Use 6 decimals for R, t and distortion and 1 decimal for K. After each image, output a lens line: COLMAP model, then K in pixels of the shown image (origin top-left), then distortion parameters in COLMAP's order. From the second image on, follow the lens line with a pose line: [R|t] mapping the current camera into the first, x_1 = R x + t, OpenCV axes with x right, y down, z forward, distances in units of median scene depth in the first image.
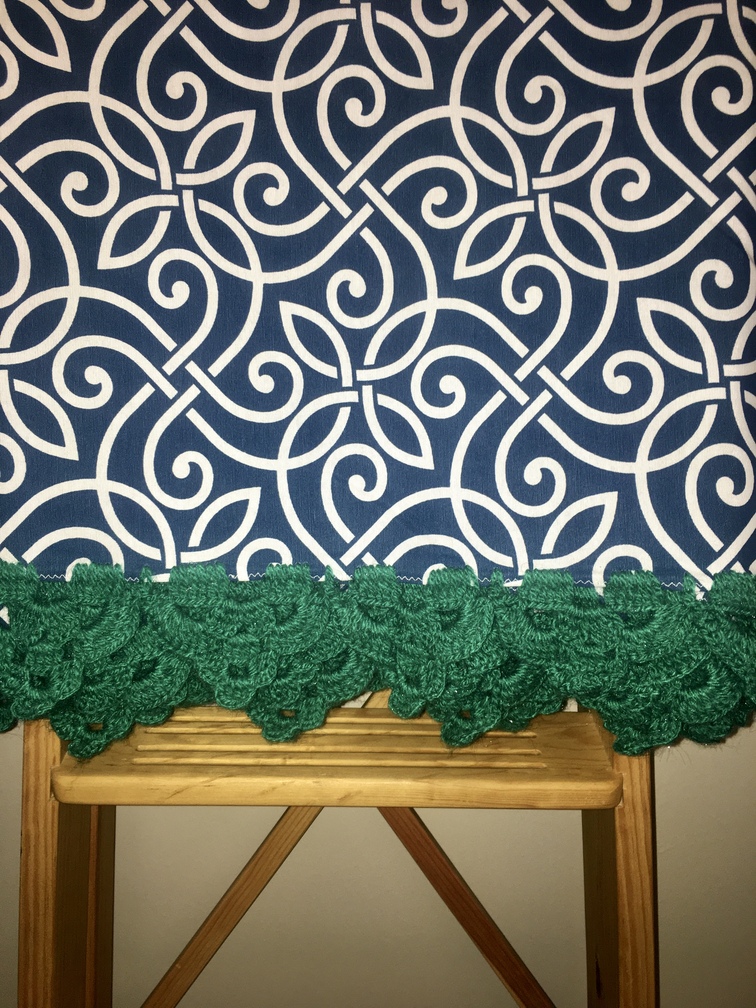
lens RADIAL K [[851.8, 0, 378.0], [0, 851.8, 504.0], [0, 0, 1]] dist [-0.000140, -0.000054]
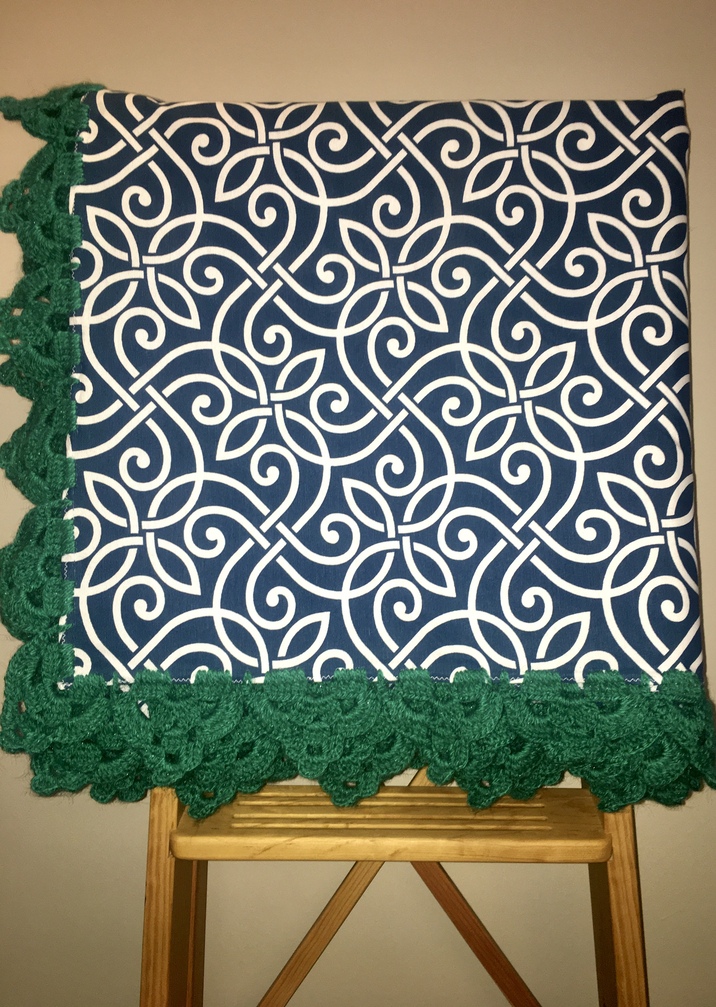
lens RADIAL K [[875.1, 0, 377.7], [0, 875.1, 502.8], [0, 0, 1]] dist [0.046237, -0.000849]
pose [[0.999148, -0.019851, -0.036189, -0.006048], [0.014946, 0.991257, -0.131094, -0.007932], [0.038475, 0.130441, 0.990709, -0.427618]]
